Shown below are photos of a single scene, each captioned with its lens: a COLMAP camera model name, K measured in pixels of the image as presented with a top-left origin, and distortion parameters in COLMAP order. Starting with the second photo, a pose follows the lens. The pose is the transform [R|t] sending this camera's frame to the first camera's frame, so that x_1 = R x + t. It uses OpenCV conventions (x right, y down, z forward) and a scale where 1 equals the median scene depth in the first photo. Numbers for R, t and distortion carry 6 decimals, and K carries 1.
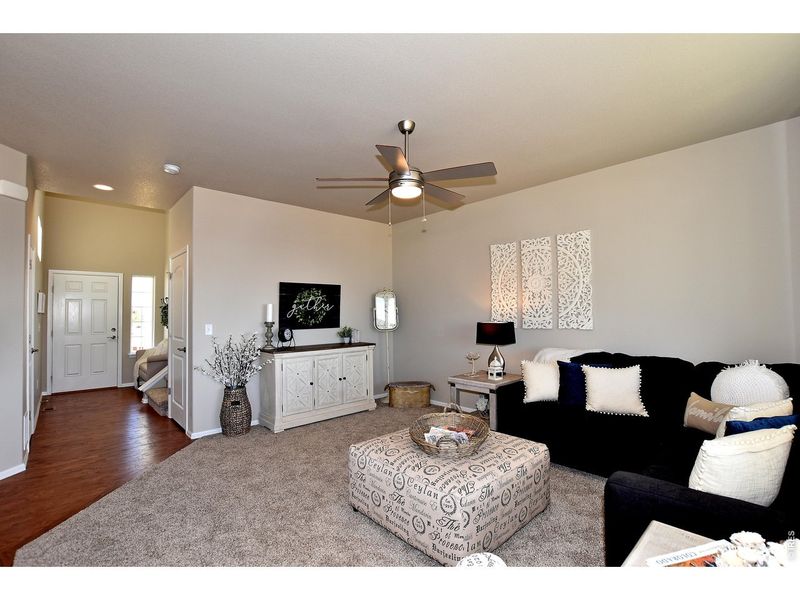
lens RADIAL K [[377.3, 0, 398.5], [0, 377.3, 302.3], [0, 0, 1]] dist [-0.022507, 0.000046]
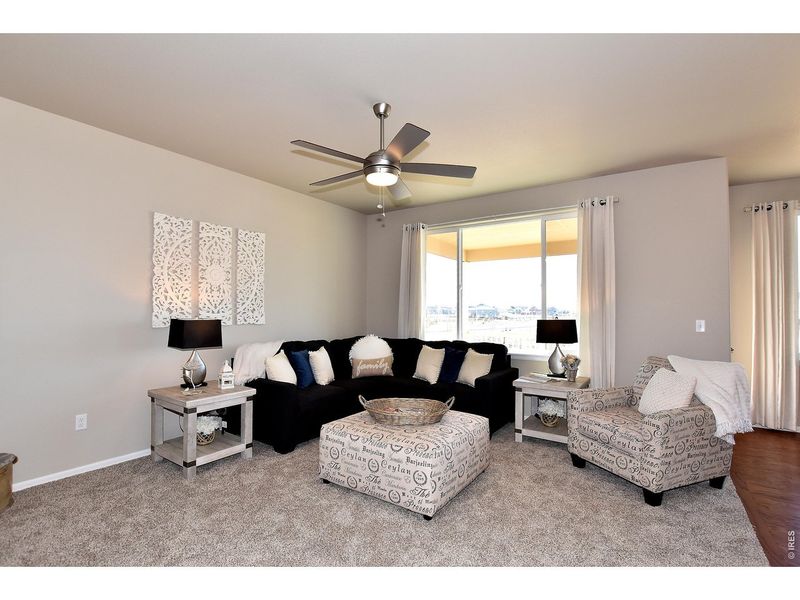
lens RADIAL K [[377.3, 0, 398.5], [0, 377.3, 302.3], [0, 0, 1]] dist [-0.022507, 0.000046]
pose [[-0.210128, 0.027513, 0.977287, -0.601611], [-0.034039, 0.998792, -0.035438, 0.031523], [-0.977081, -0.040713, -0.208938, 0.772005]]
